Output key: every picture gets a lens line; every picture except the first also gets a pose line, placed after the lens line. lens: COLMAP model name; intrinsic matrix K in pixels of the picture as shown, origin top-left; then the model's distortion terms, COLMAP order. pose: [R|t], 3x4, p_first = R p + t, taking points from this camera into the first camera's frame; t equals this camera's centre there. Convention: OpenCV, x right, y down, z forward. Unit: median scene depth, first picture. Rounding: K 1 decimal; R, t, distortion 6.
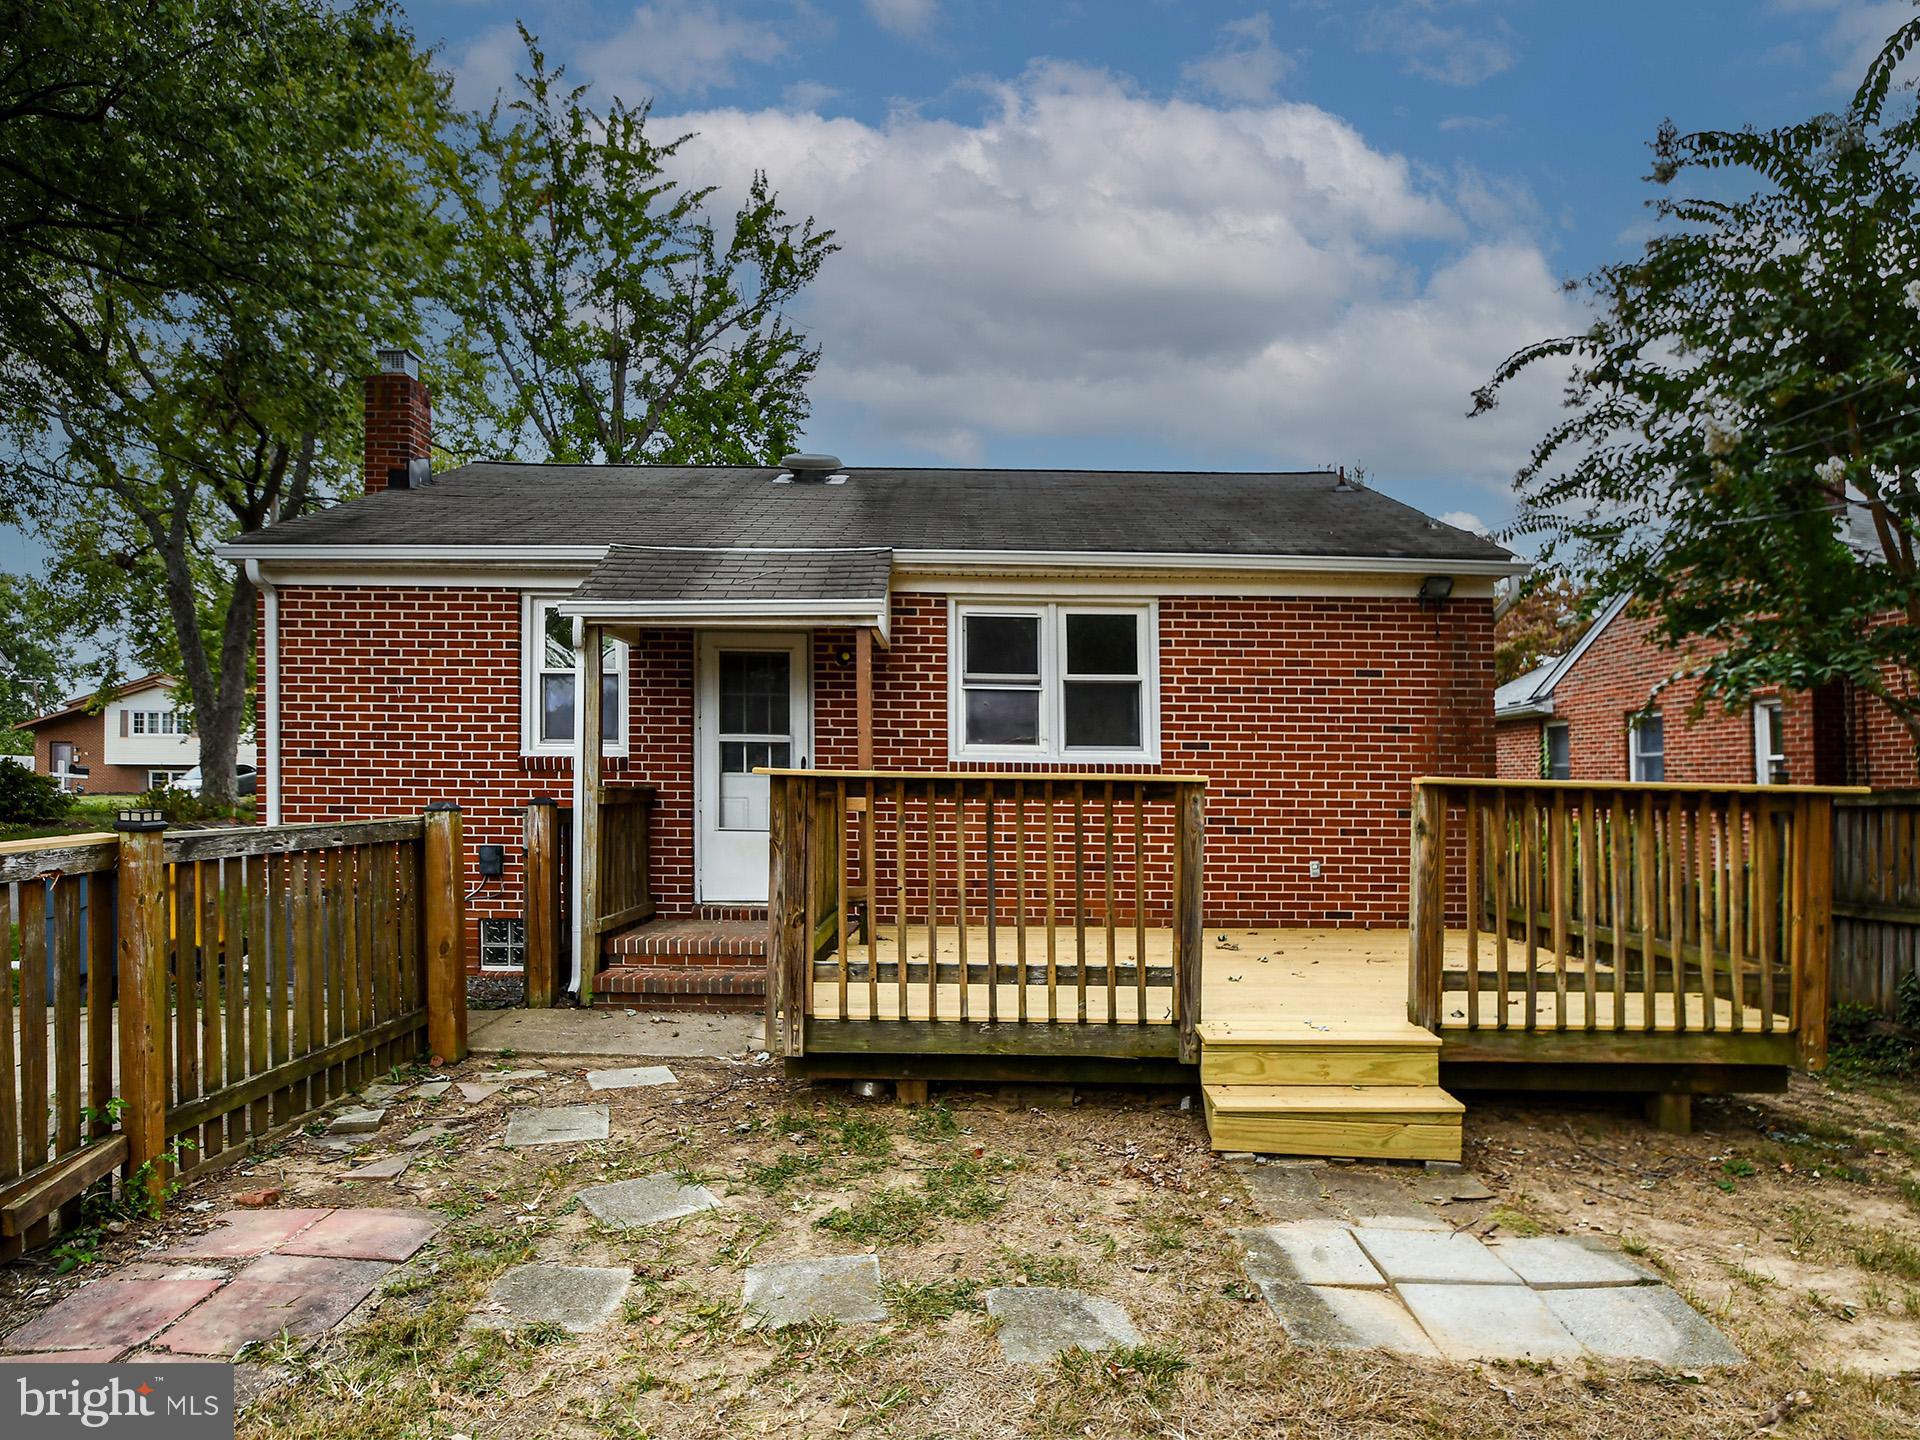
lens RADIAL K [[1204.1, 0, 1005.3], [0, 1204.1, 724.6], [0, 0, 1]] dist [-0.008449, -0.000062]
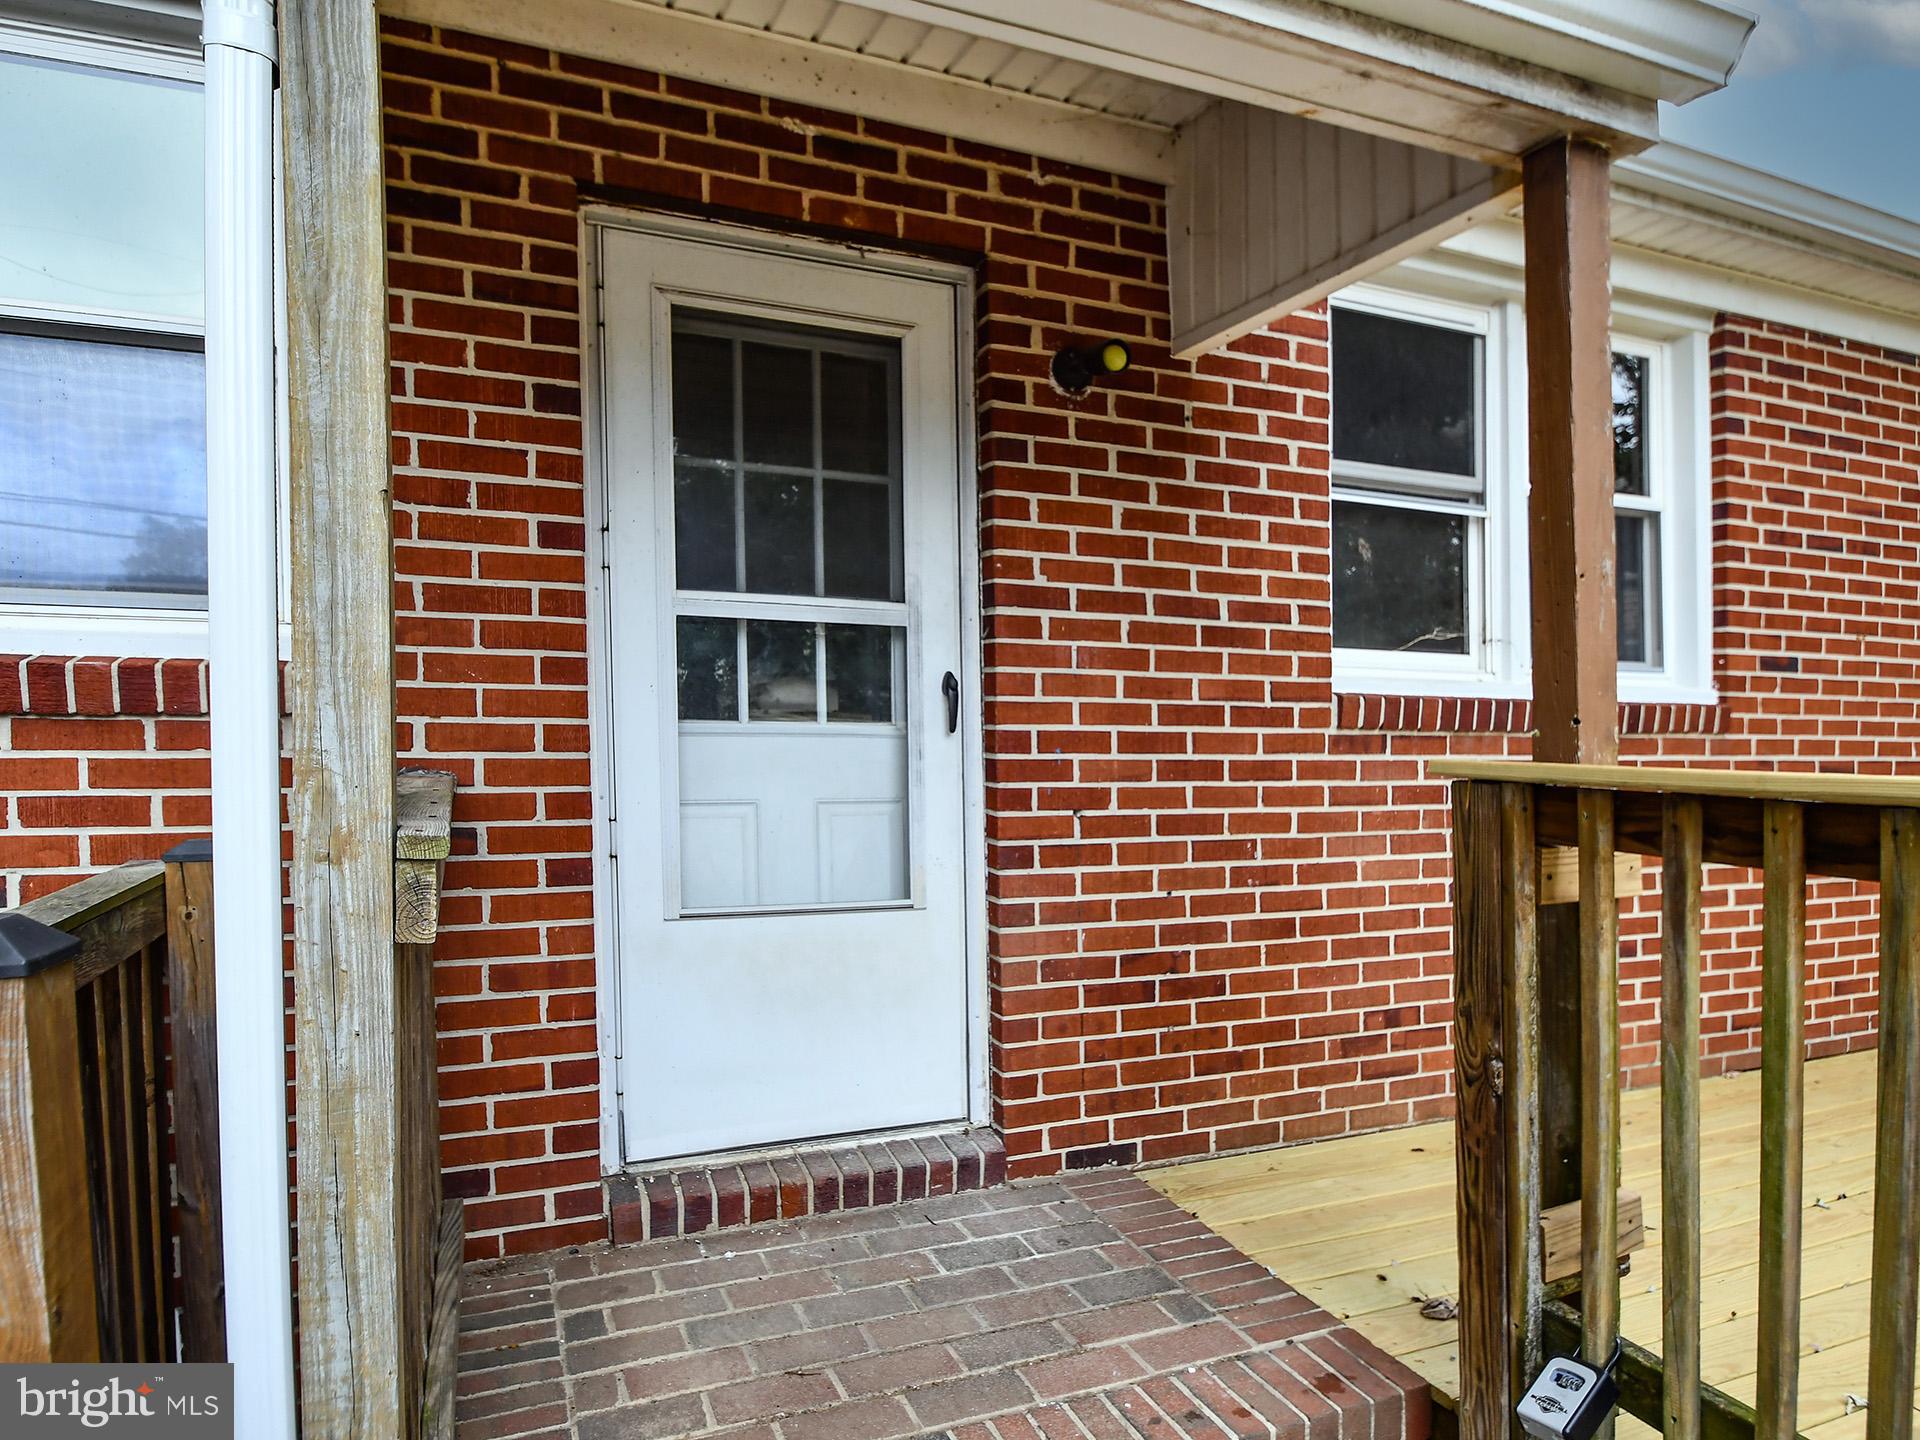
lens RADIAL K [[1204.1, 0, 1005.3], [0, 1204.1, 724.6], [0, 0, 1]] dist [-0.008449, -0.000062]
pose [[0.919673, 0.000980, 0.392683, -0.279129], [-0.029064, 0.997424, 0.065578, 0.019227], [-0.391607, -0.071724, 0.917333, 0.699475]]
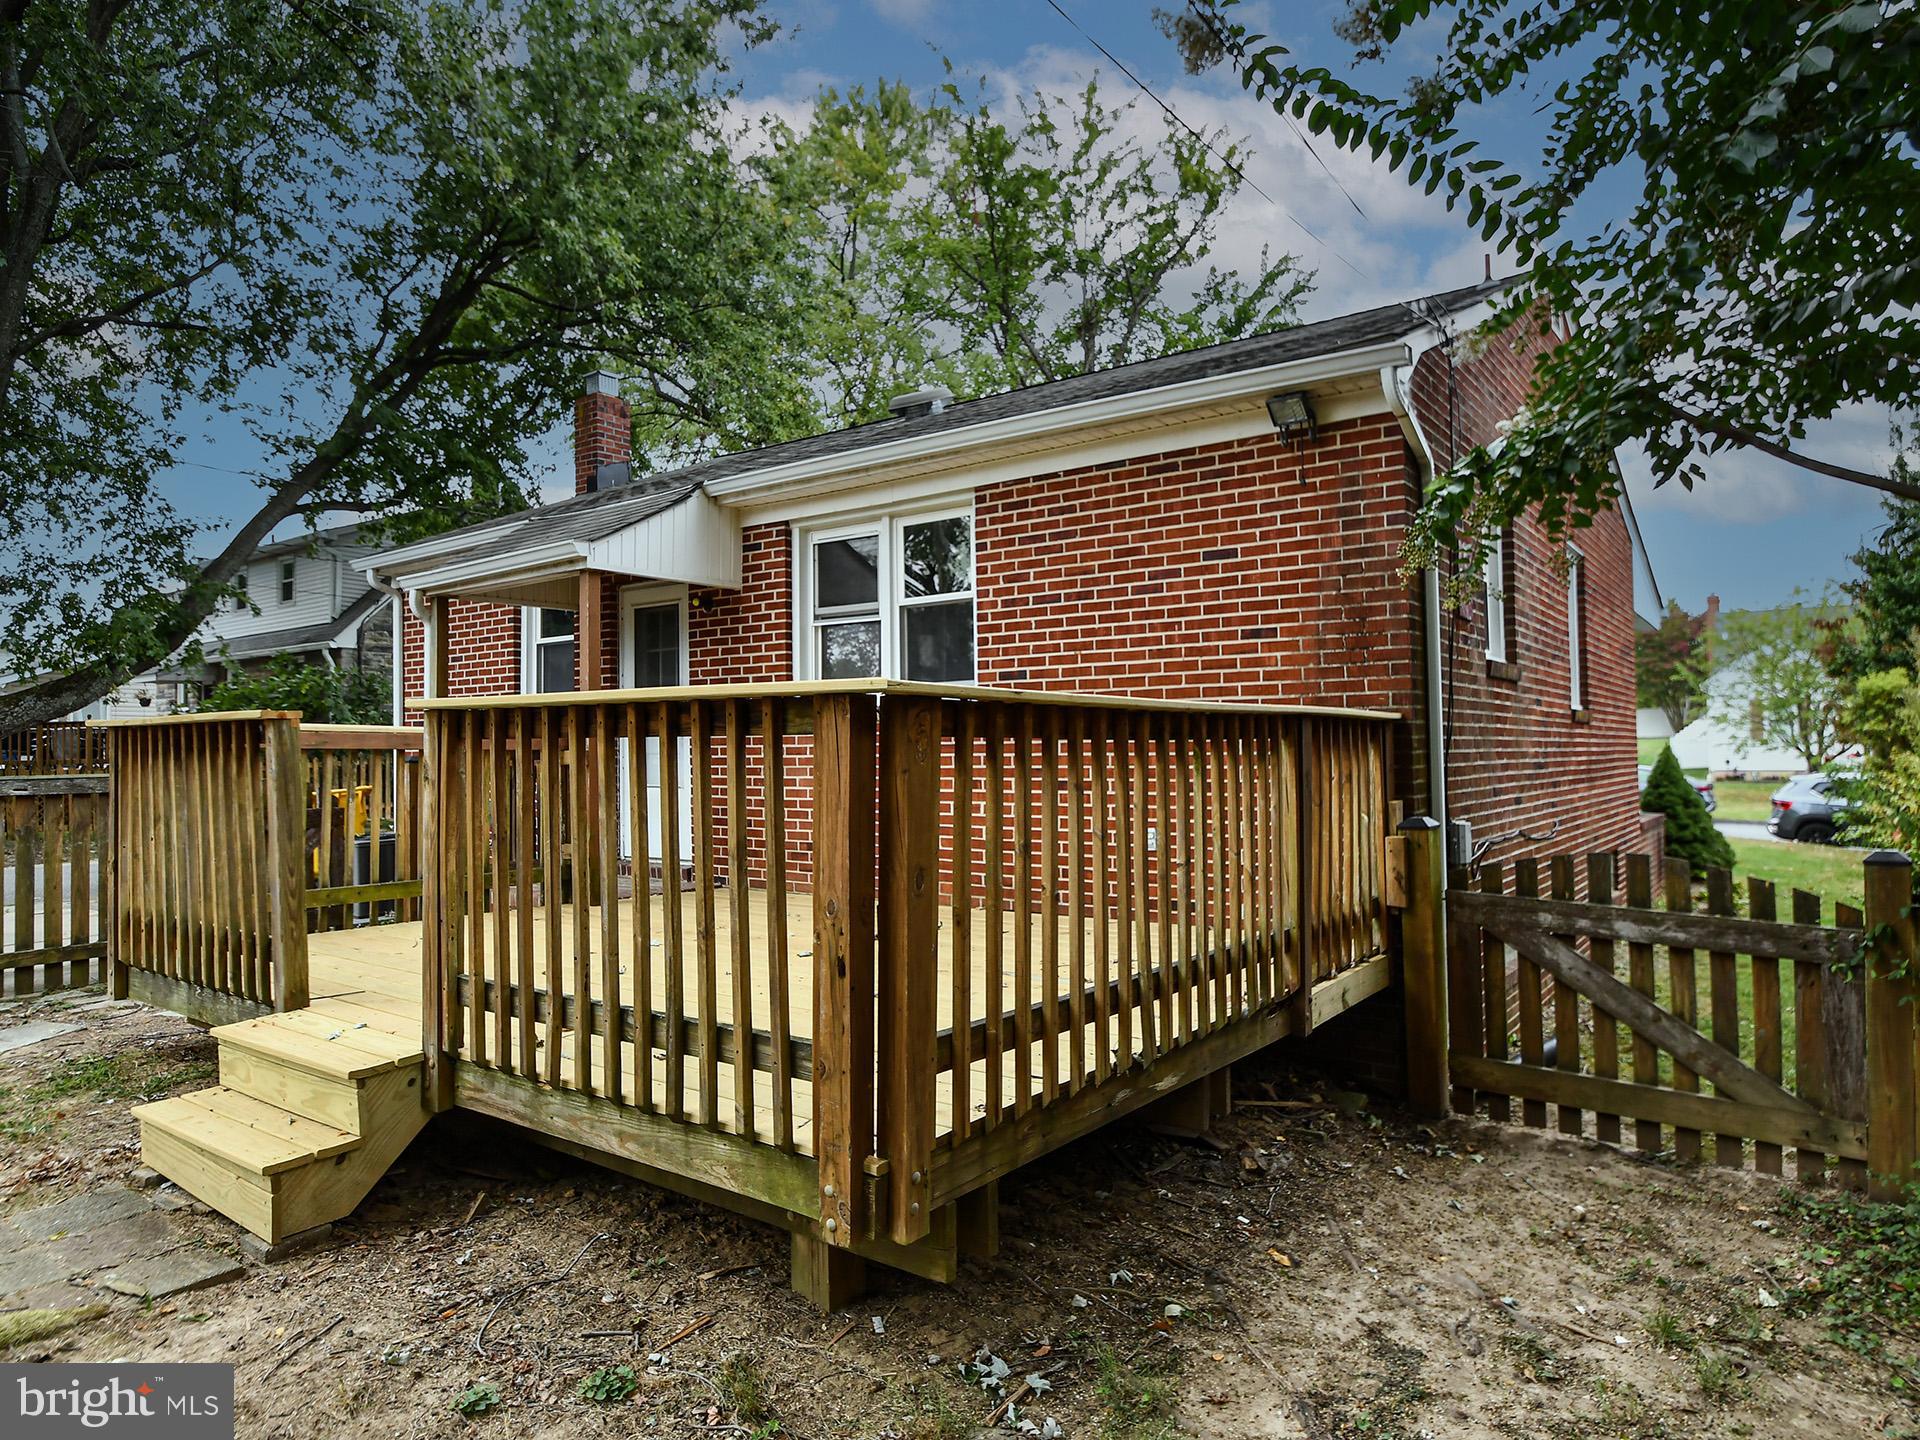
lens RADIAL K [[1204.1, 0, 1005.3], [0, 1204.1, 724.6], [0, 0, 1]] dist [-0.008449, -0.000062]
pose [[0.803564, -0.034784, -0.594201, 0.608973], [0.052755, 0.998524, 0.012890, 0.038846], [0.592876, -0.041705, 0.804213, 0.373881]]
